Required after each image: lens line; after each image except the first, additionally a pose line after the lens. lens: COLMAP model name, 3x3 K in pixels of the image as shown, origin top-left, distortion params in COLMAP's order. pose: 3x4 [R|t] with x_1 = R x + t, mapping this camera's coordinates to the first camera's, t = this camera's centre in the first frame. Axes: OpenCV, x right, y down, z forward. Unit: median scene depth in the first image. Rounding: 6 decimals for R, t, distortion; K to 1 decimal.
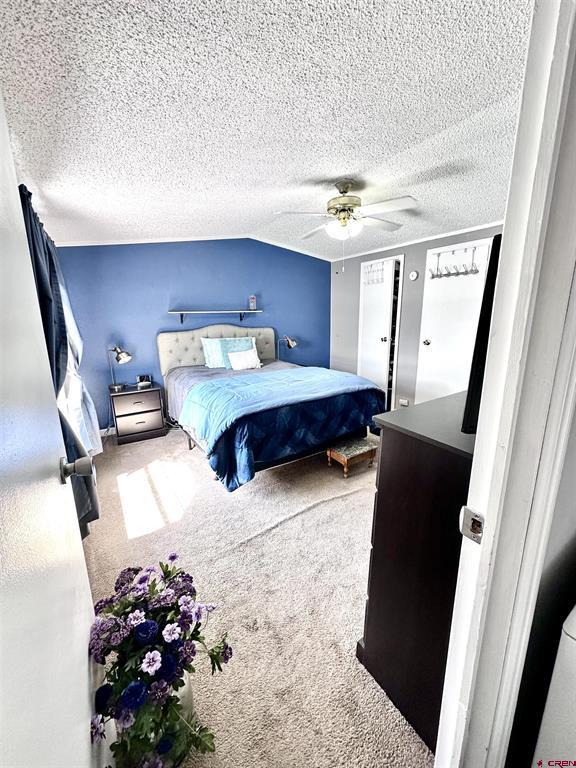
lens RADIAL K [[306.5, 0, 291.0], [0, 306.5, 380.4], [0, 0, 1]] dist [-0.004517, 0.001167]
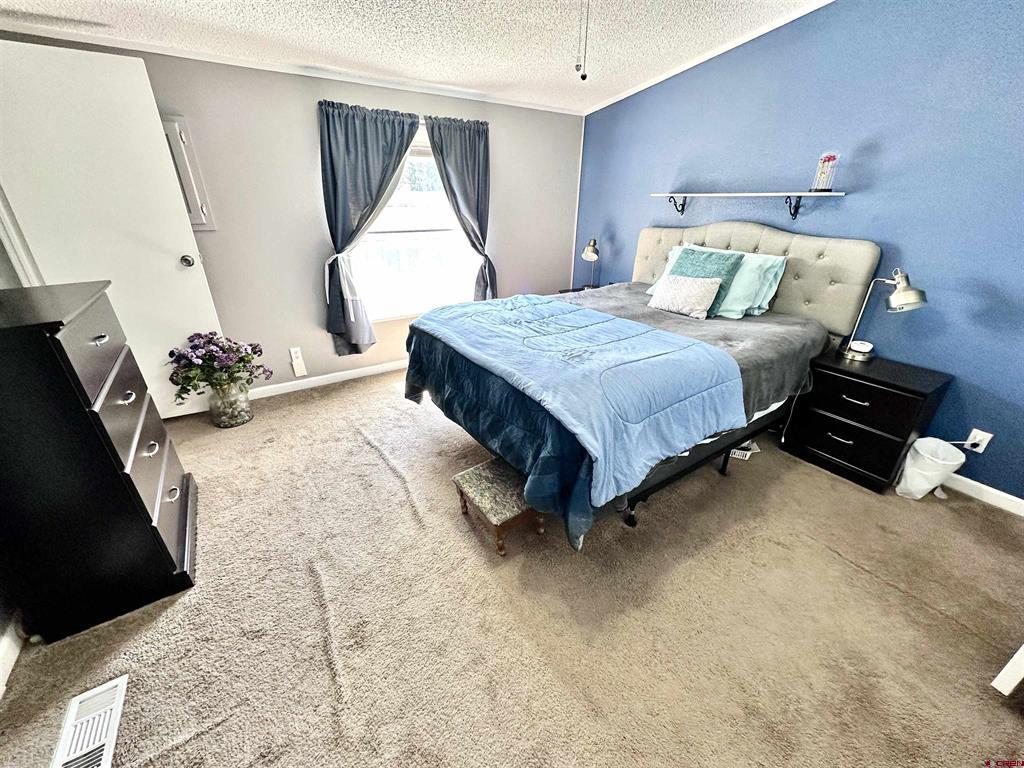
lens RADIAL K [[408.7, 0, 513.4], [0, 408.7, 386.0], [0, 0, 1]] dist [-0.004517, 0.001167]
pose [[0.018493, 0.427127, -0.904002, 0.824800], [-0.224991, 0.882745, 0.412481, -0.231995], [0.974185, 0.195765, 0.112424, 1.044100]]
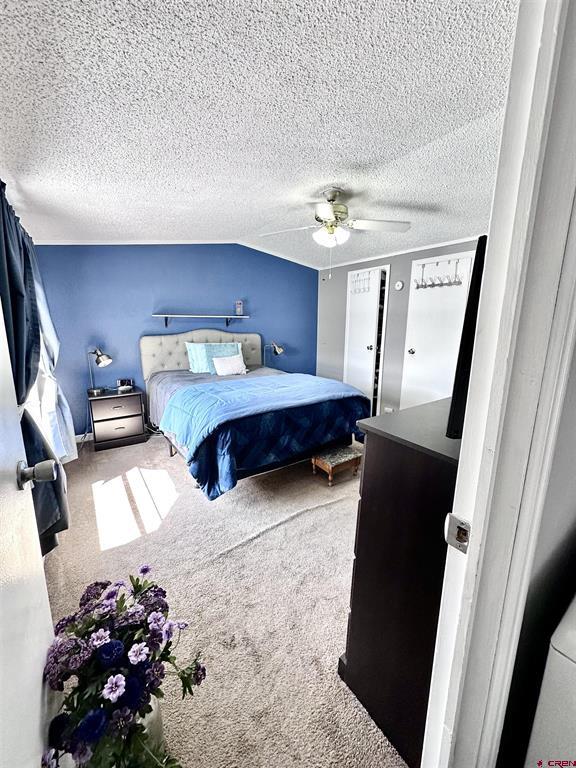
lens RADIAL K [[306.5, 0, 291.0], [0, 306.5, 380.1], [0, 0, 1]] dist [-0.004517, 0.001167]
pose [[0.998985, 0.015926, 0.042141, 0.006297], [-0.014784, 0.999519, -0.027278, 0.007146], [-0.042555, 0.026627, 0.998739, 0.013875]]
